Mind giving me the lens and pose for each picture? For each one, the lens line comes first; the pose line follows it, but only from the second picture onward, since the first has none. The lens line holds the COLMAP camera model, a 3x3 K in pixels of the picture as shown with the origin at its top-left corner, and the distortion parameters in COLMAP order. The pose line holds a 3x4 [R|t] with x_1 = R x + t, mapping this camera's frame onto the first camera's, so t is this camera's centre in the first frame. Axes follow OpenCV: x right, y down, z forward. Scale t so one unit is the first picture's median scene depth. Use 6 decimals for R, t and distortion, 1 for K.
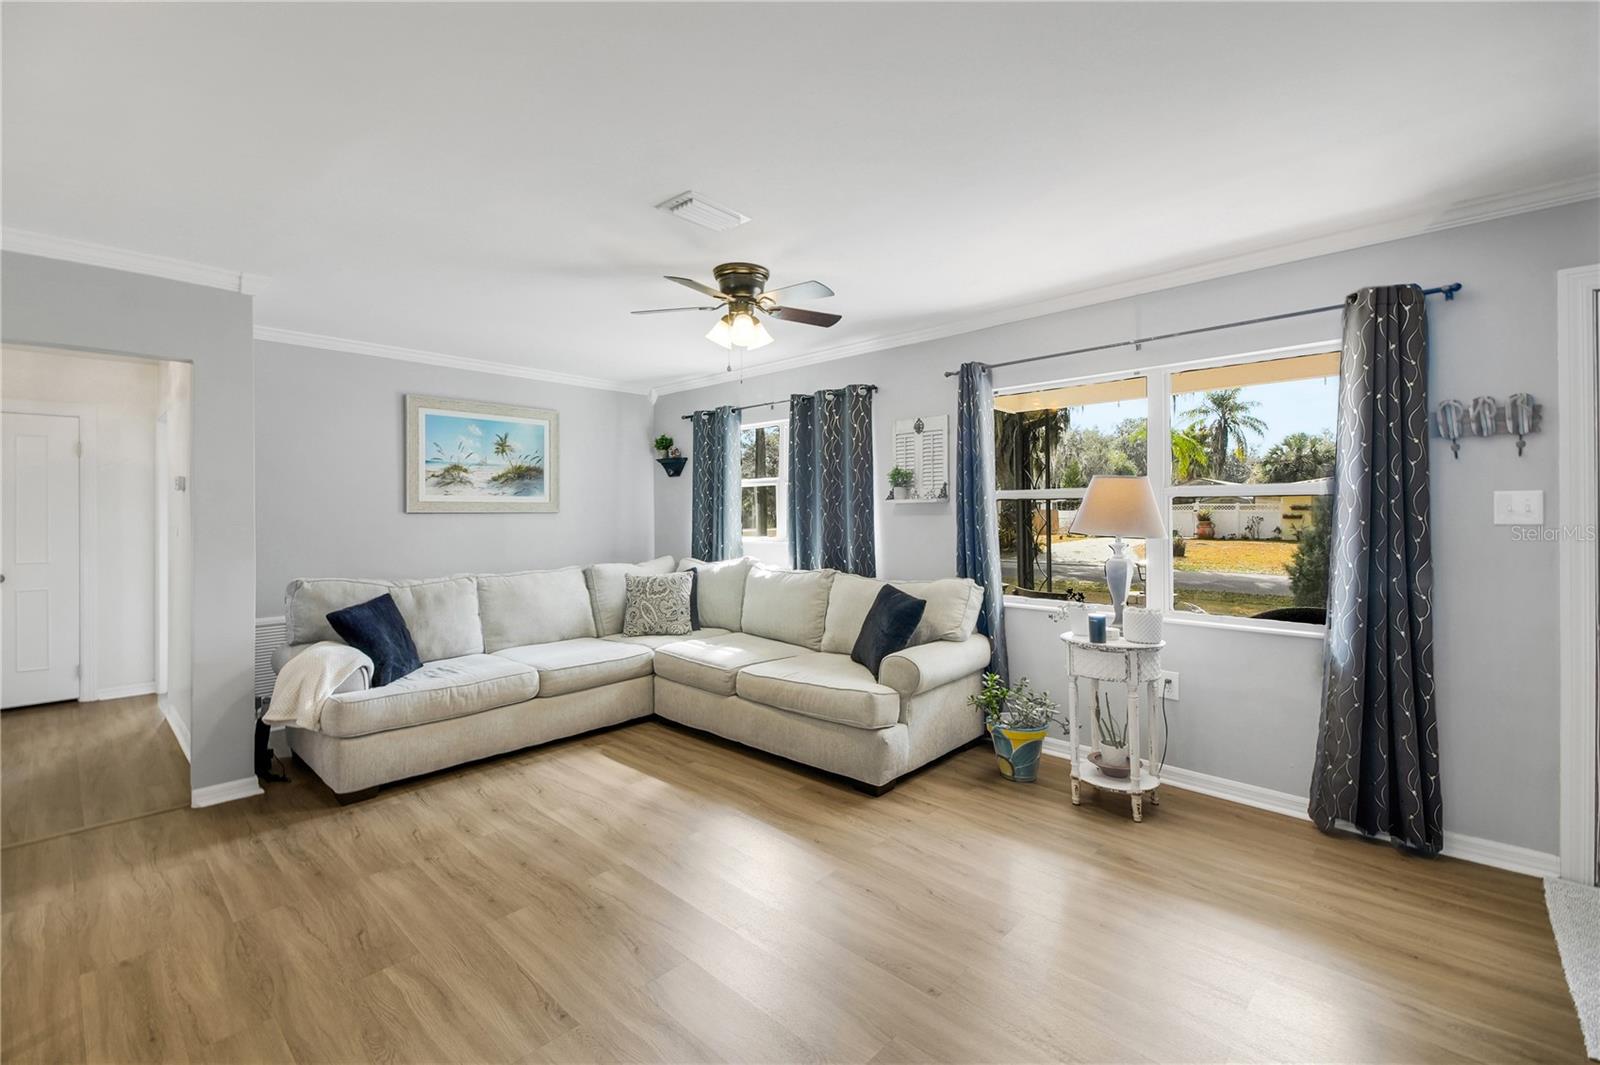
lens RADIAL K [[686.2, 0, 803.9], [0, 686.2, 498.1], [0, 0, 1]] dist [0.040622, -0.017030]
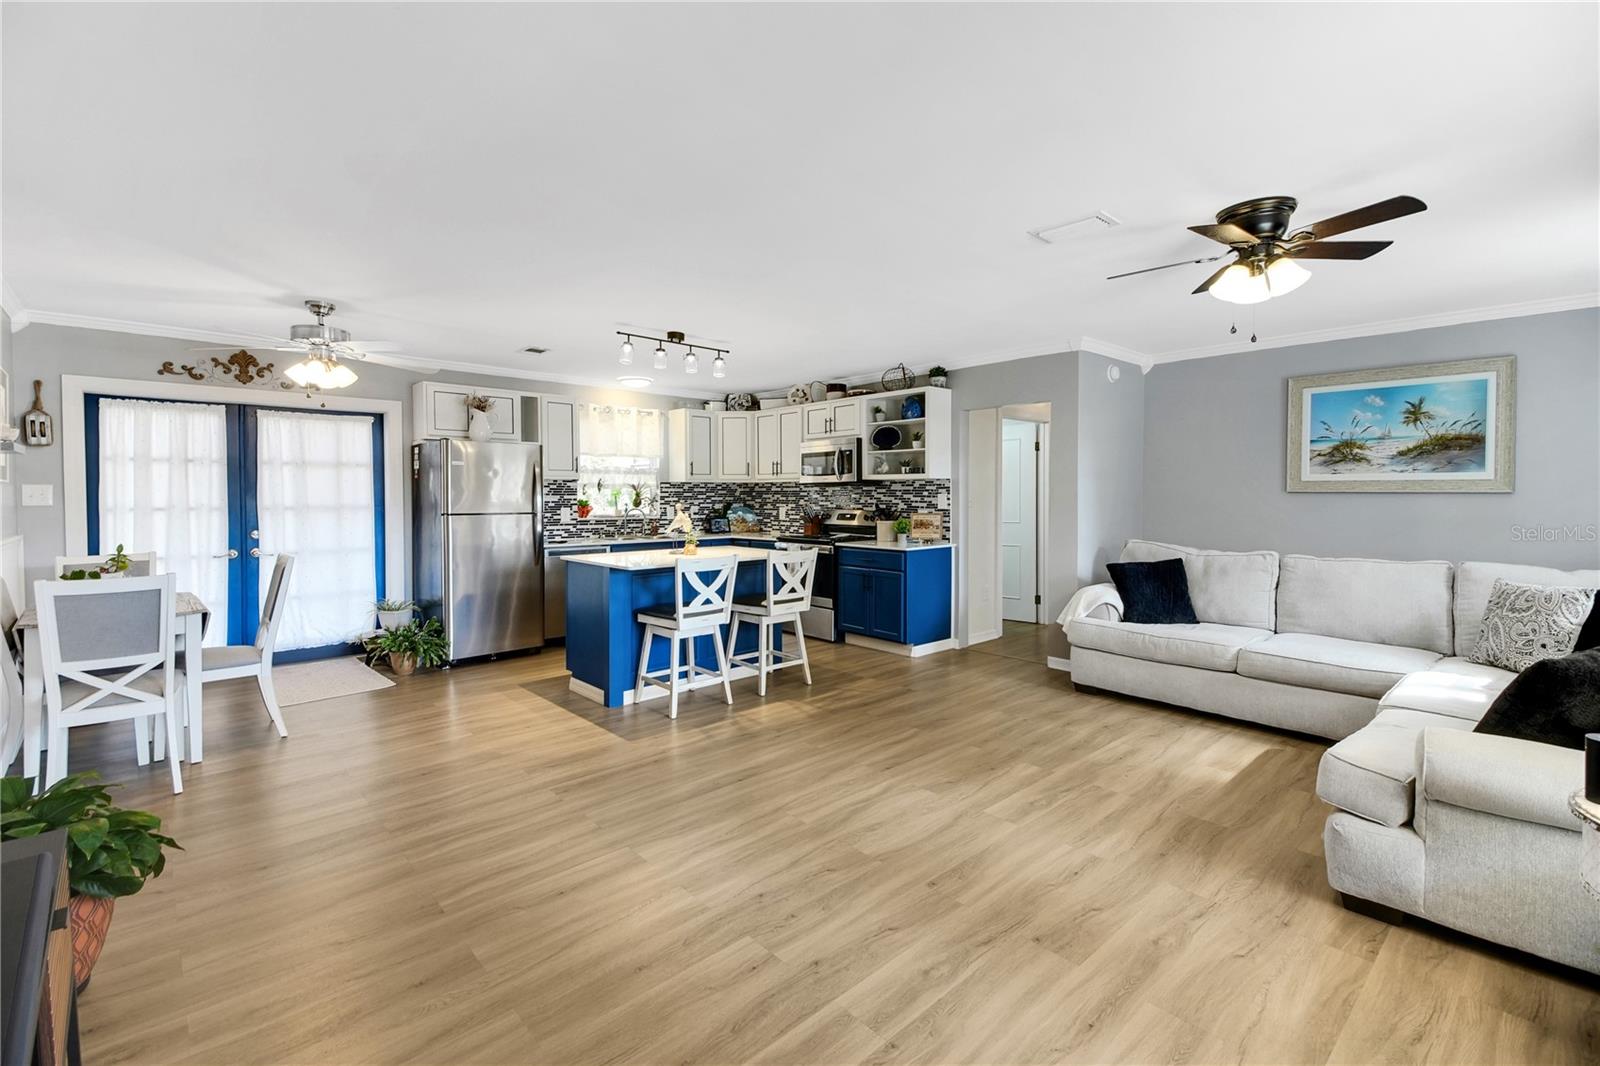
lens RADIAL K [[733.5, 0, 794.0], [0, 733.5, 476.6], [0, 0, 1]] dist [0.045511, -0.022214]
pose [[-0.086923, -0.017634, -0.996059, 0.668089], [0.019717, 0.999617, -0.019418, 0.005547], [0.996020, -0.021327, -0.086542, 0.390300]]
